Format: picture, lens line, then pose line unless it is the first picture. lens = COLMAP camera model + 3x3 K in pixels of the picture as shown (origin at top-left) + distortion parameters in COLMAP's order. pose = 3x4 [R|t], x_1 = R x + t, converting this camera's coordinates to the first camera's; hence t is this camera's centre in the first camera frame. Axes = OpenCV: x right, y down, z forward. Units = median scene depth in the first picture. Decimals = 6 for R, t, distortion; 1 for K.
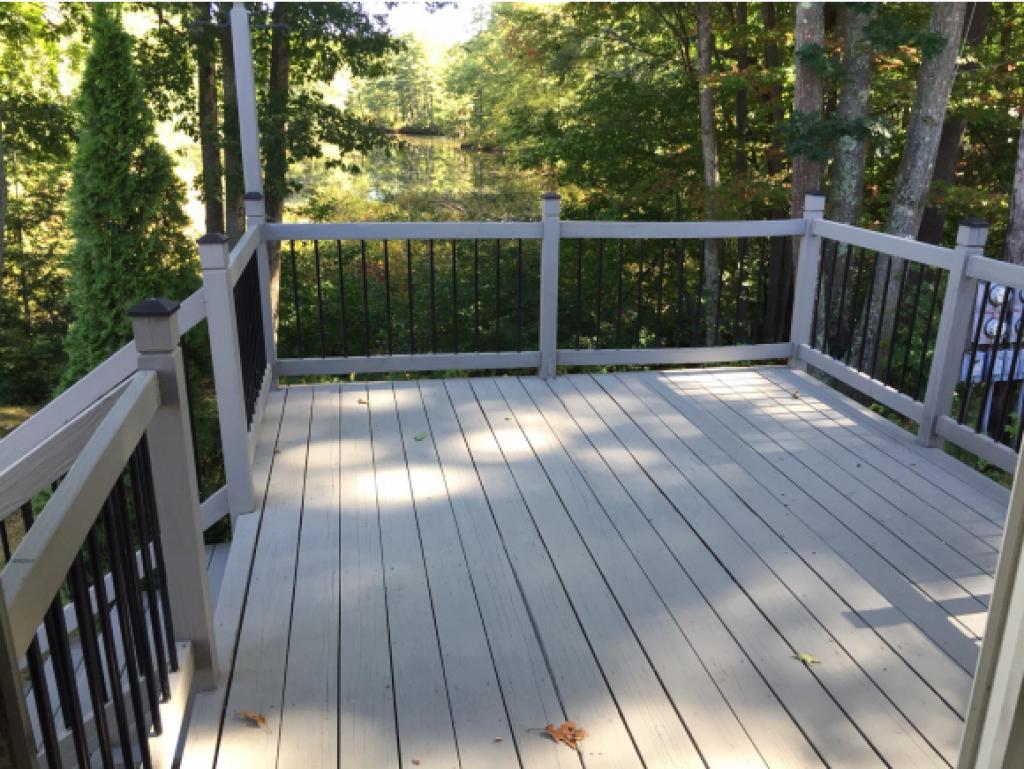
lens RADIAL K [[875.6, 0, 527.1], [0, 875.6, 387.9], [0, 0, 1]] dist [0.086464, -0.128740]
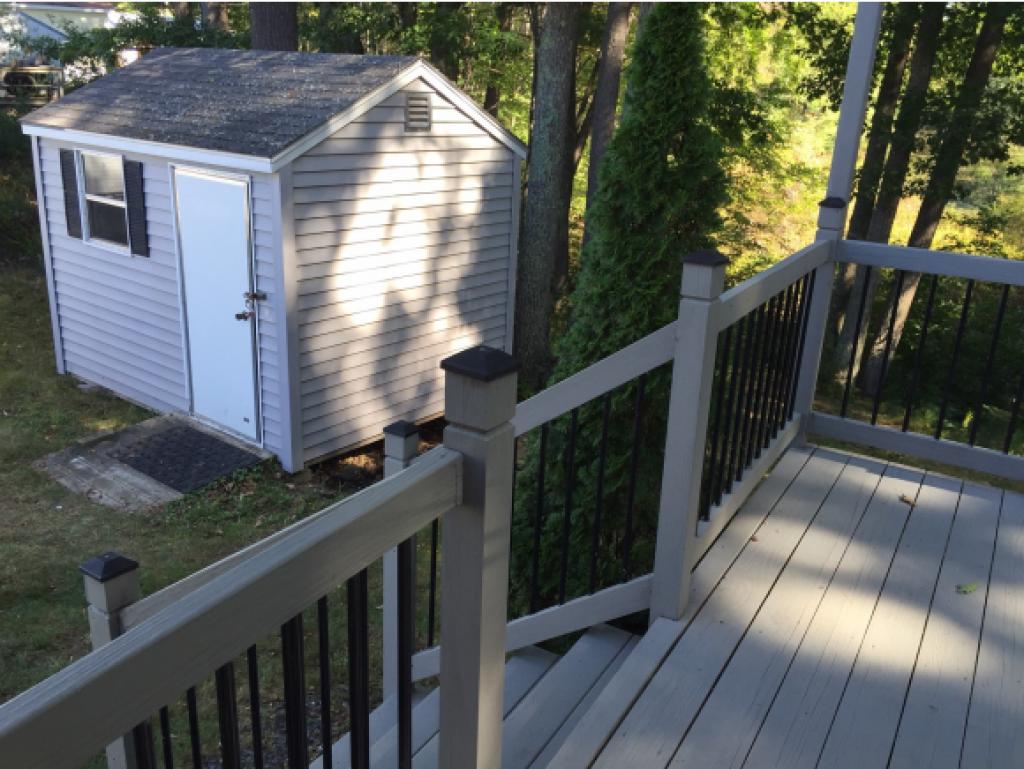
lens RADIAL K [[875.6, 0, 527.1], [0, 875.6, 387.9], [0, 0, 1]] dist [0.086464, -0.128740]
pose [[0.747649, 0.242680, -0.618165, 0.006795], [-0.238798, 0.966821, 0.090738, -0.062925], [0.619675, 0.079776, 0.780794, 0.230178]]
